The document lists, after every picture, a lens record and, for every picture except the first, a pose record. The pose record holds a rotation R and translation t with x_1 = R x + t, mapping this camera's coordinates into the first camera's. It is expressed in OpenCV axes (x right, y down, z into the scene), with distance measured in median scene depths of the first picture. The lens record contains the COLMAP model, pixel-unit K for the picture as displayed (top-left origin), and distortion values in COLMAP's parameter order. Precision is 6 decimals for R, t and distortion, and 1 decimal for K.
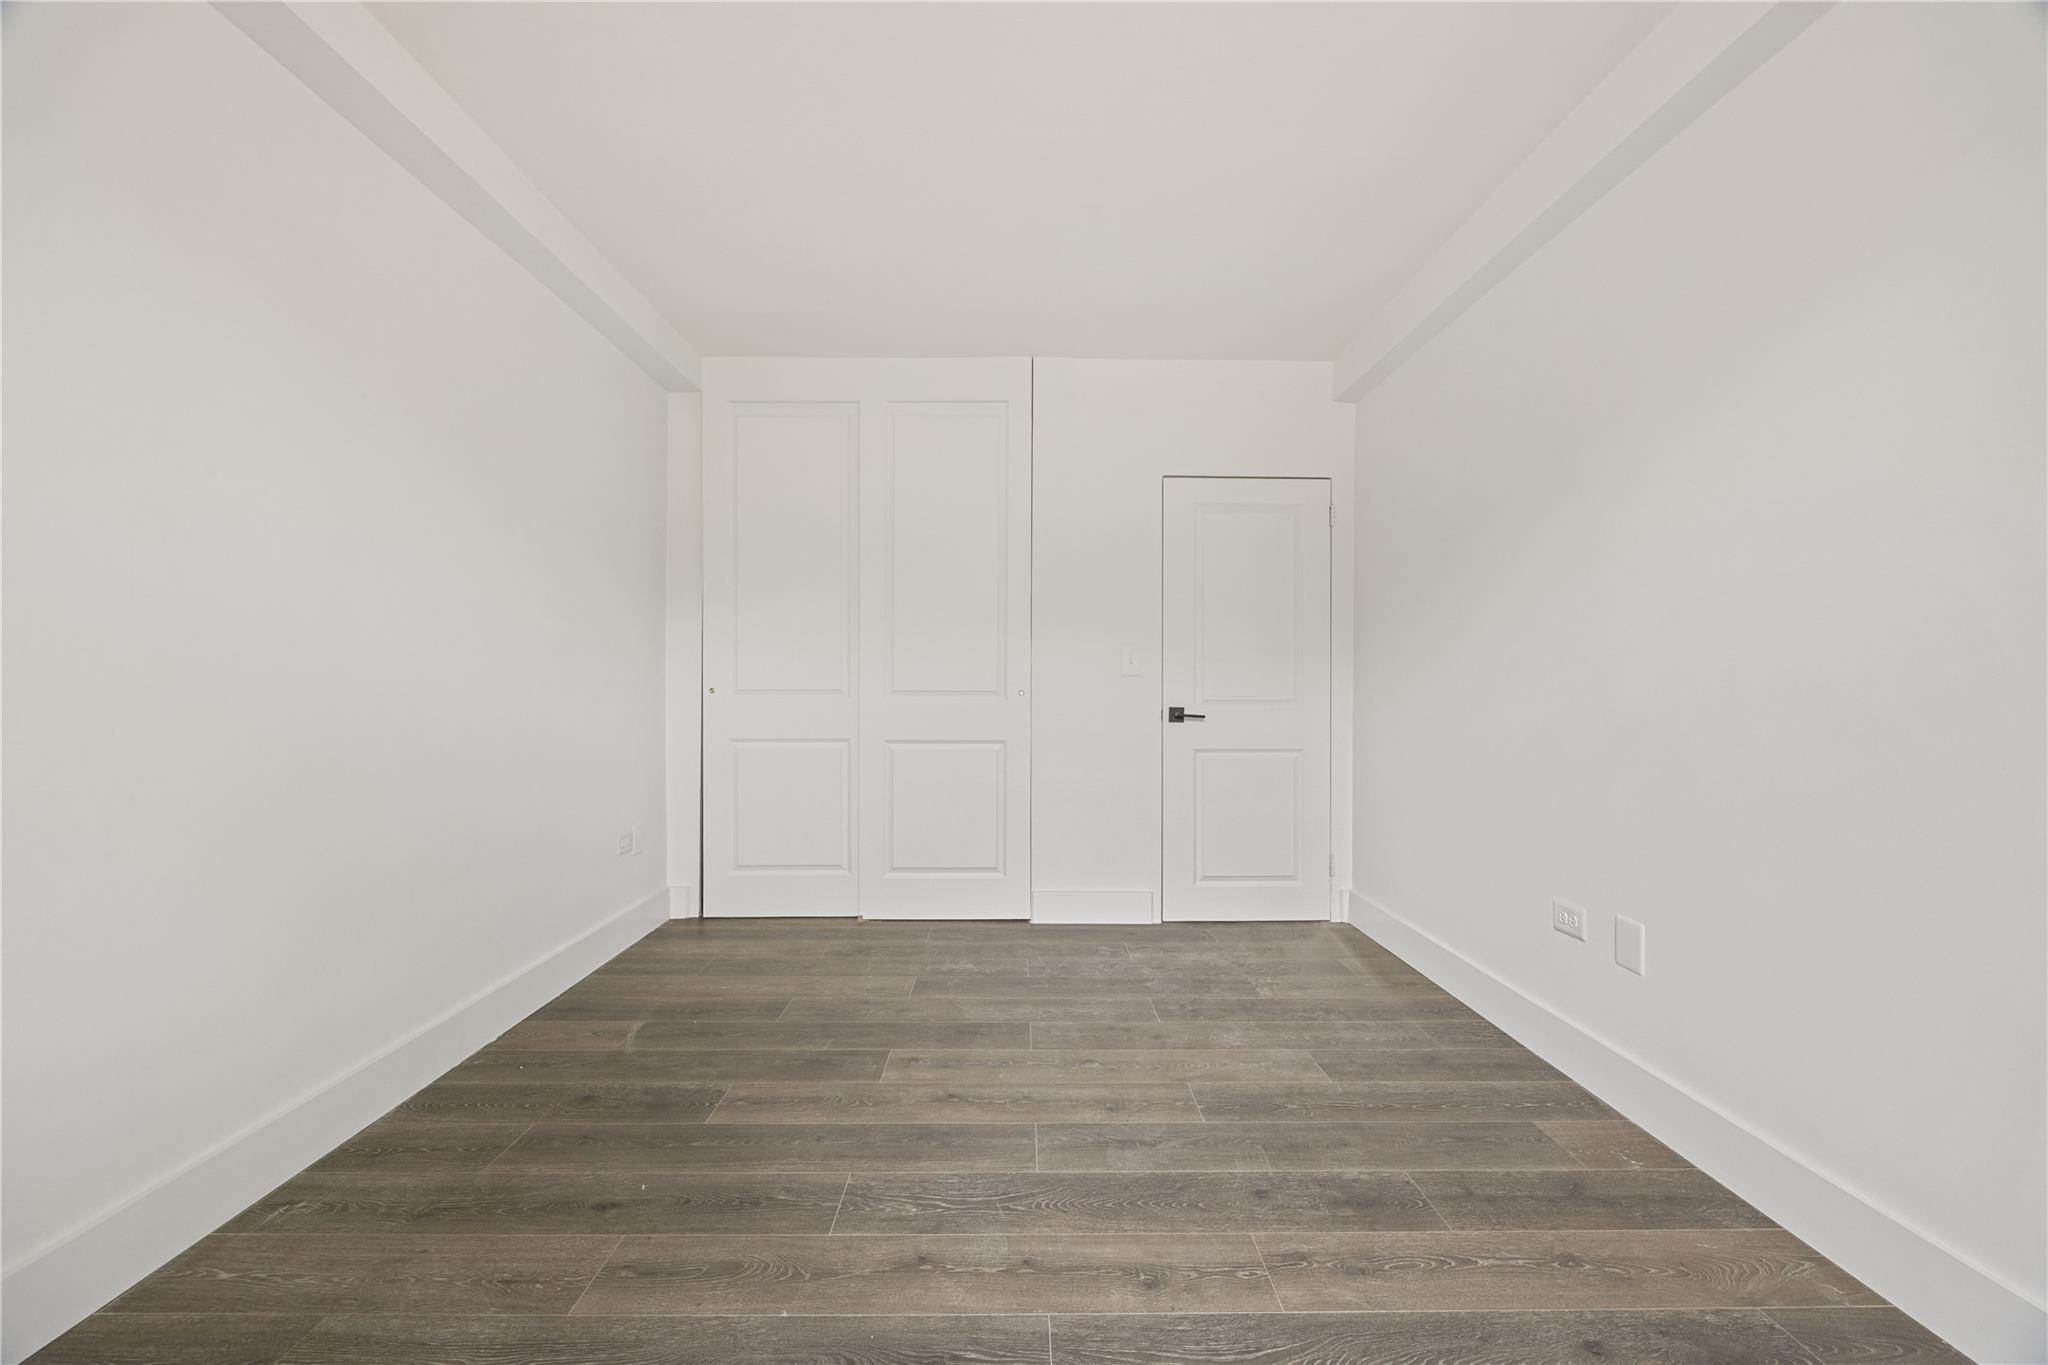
lens RADIAL K [[813.3, 0, 1024.0], [0, 813.3, 682.5], [0, 0, 1]] dist [-0.000026, -0.000136]
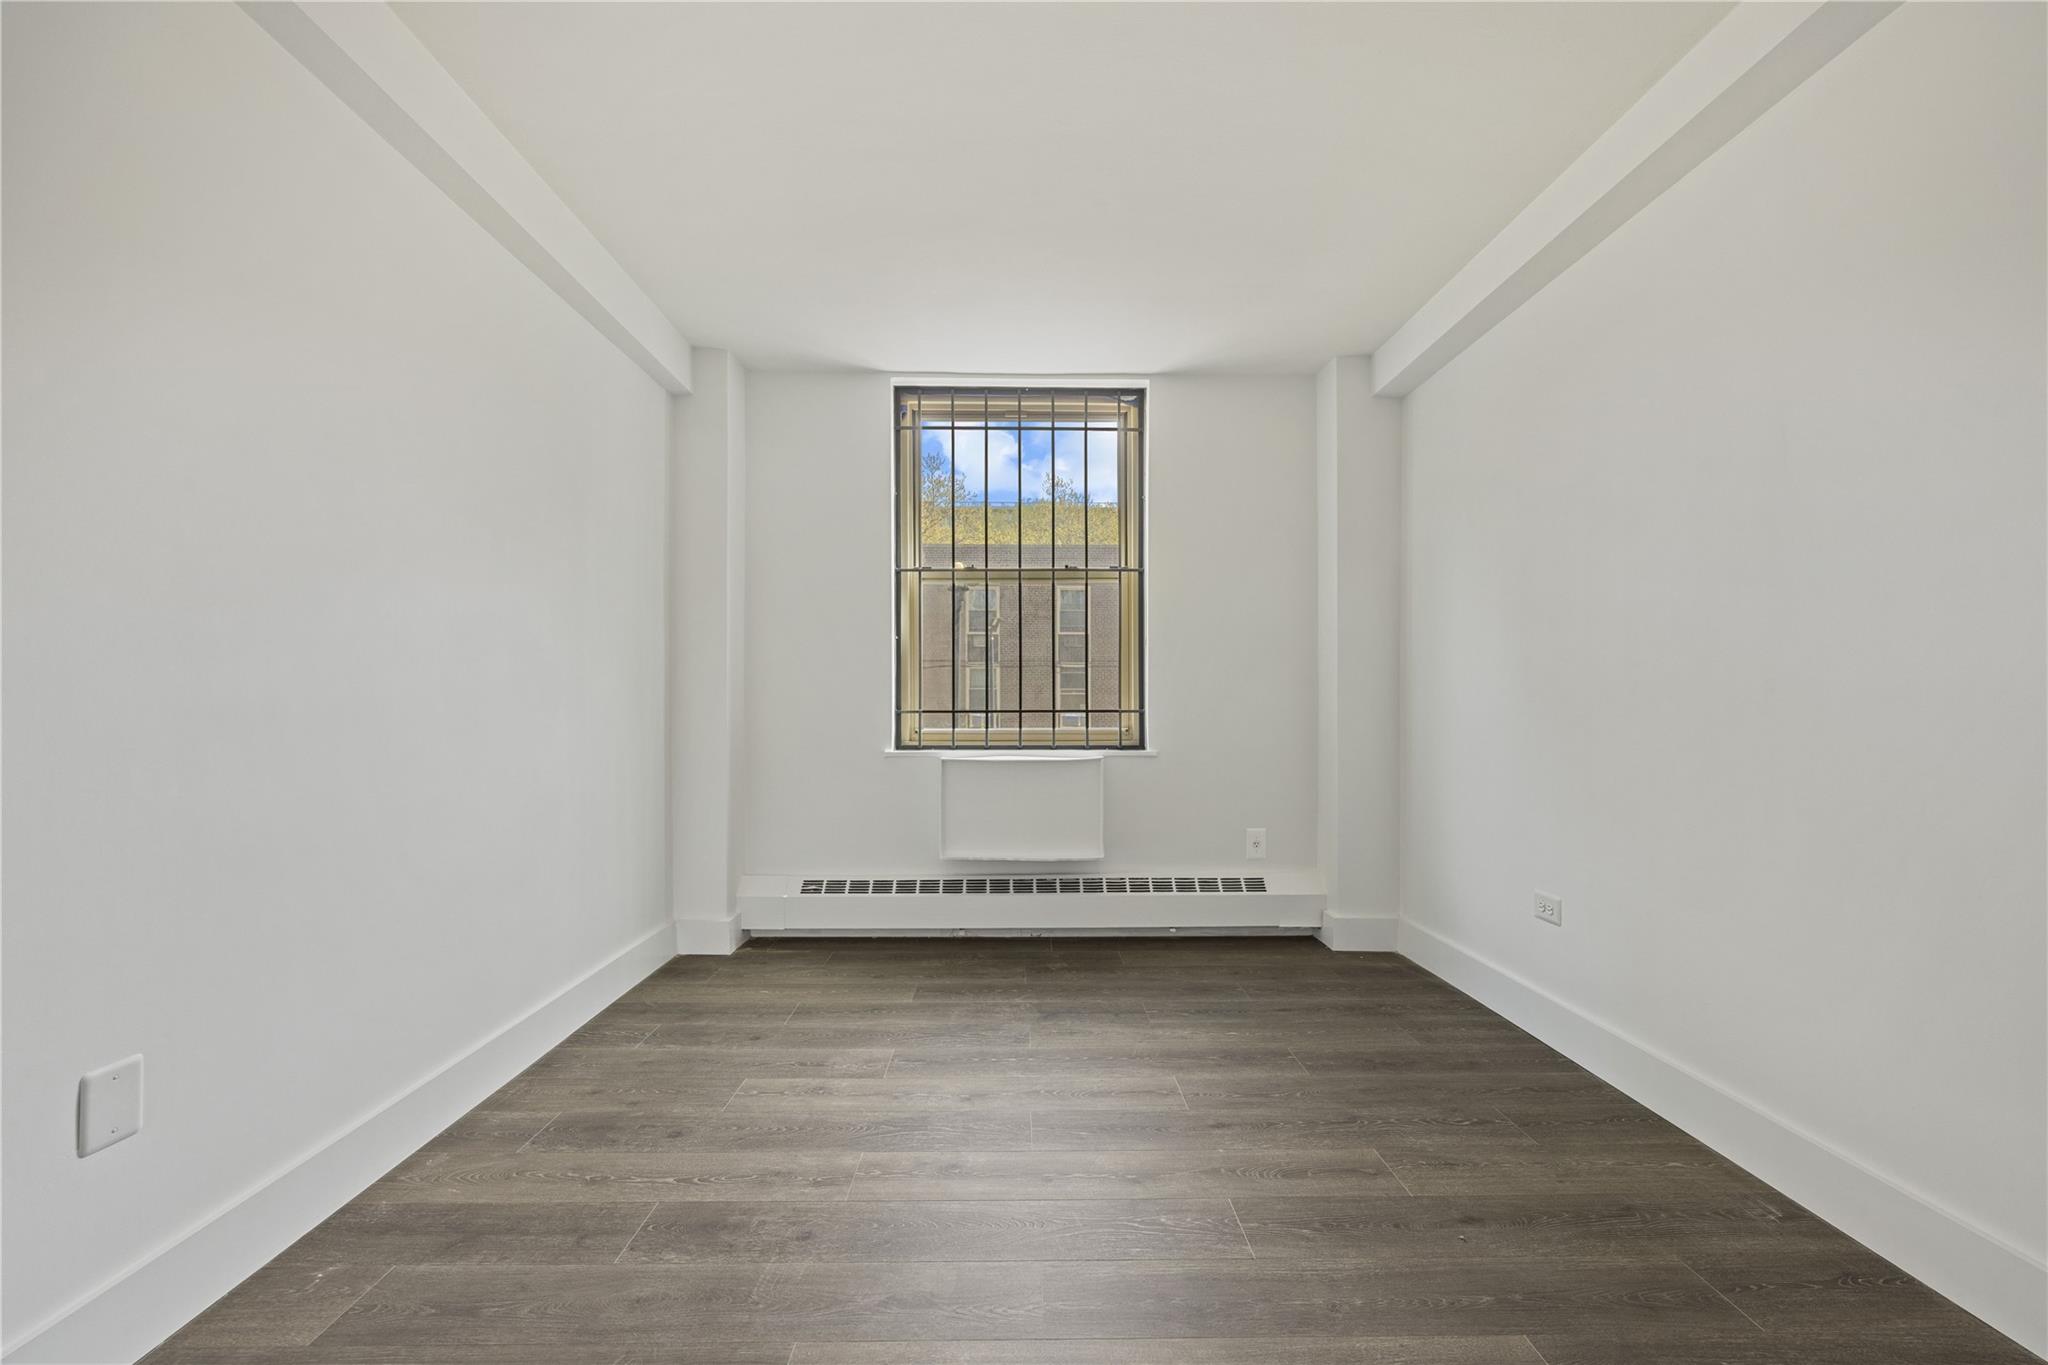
lens RADIAL K [[1651.0, 0, 1024.0], [0, 1651.0, 682.5], [0, 0, 1]] dist [0.000614, -0.000052]
pose [[-0.999955, -0.002102, -0.009304, 0.058229], [-0.001930, 0.999828, -0.018438, 0.019321], [0.009341, -0.018419, -0.999787, 3.081310]]
